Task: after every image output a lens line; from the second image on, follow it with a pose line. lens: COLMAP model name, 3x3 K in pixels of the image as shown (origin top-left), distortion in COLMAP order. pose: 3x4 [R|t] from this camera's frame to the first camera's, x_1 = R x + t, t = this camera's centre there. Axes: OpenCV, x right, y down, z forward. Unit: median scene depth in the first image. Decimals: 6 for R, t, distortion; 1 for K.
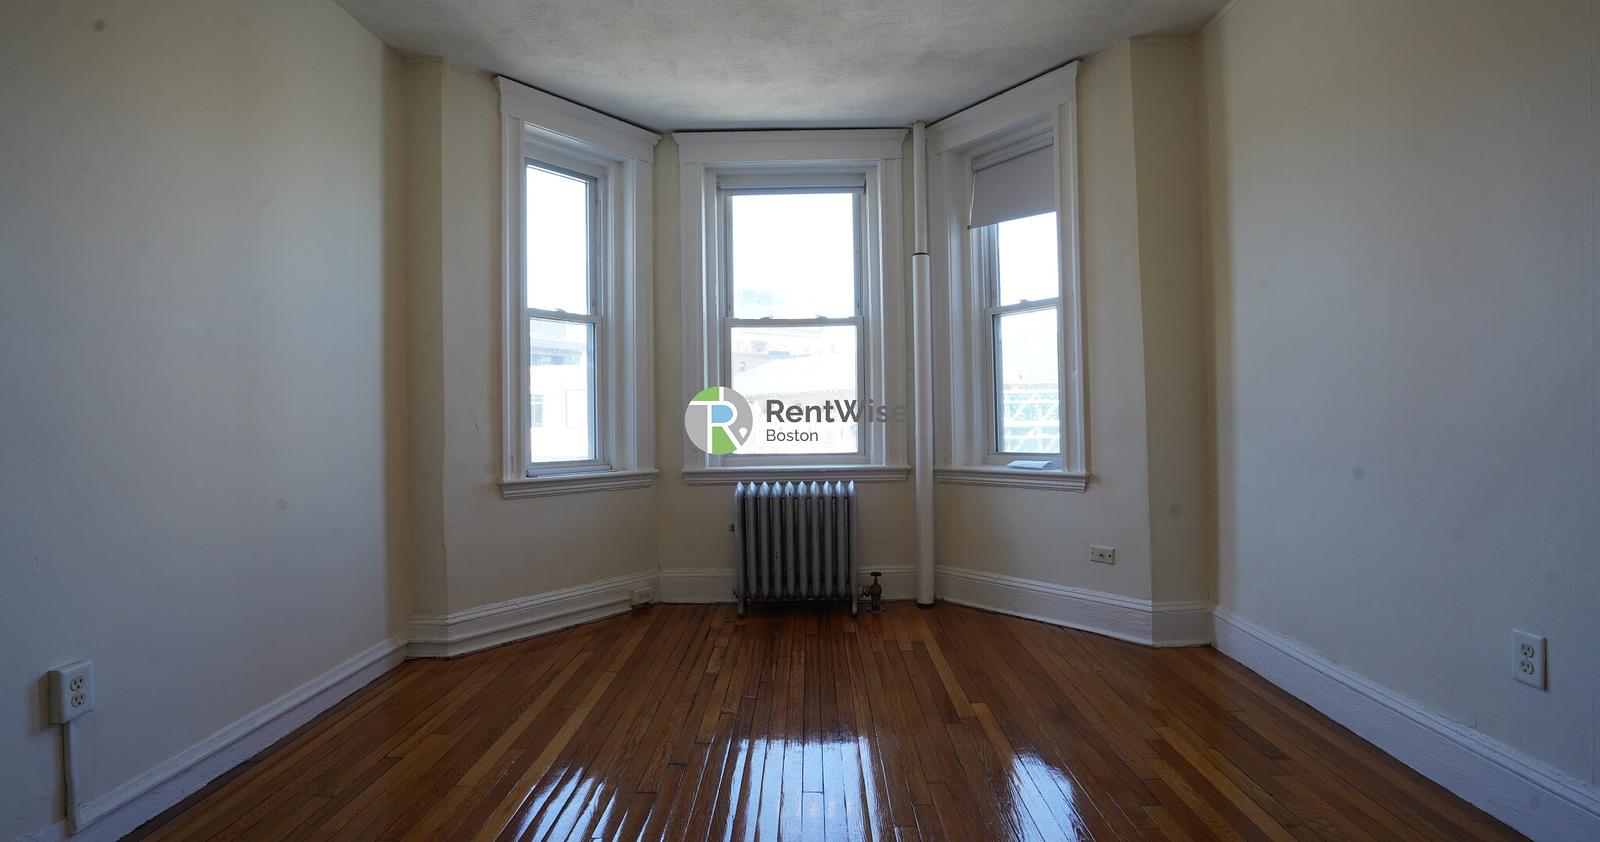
lens RADIAL K [[770.3, 0, 800.0], [0, 770.3, 421.0], [0, 0, 1]] dist [-0.003239, 0.000242]
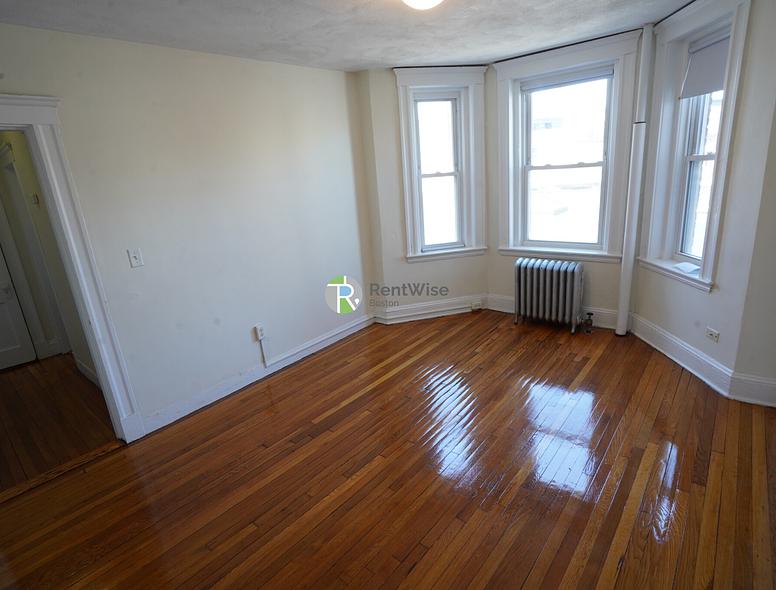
lens RADIAL K [[424.1, 0, 388.0], [0, 424.1, 295.0], [0, 0, 1]] dist [0.001752, 0.037220]
pose [[0.785160, 0.131913, -0.605081, 0.333438], [0.058482, 0.956891, 0.284498, -0.163299], [0.616526, -0.258762, 0.743598, -0.035634]]
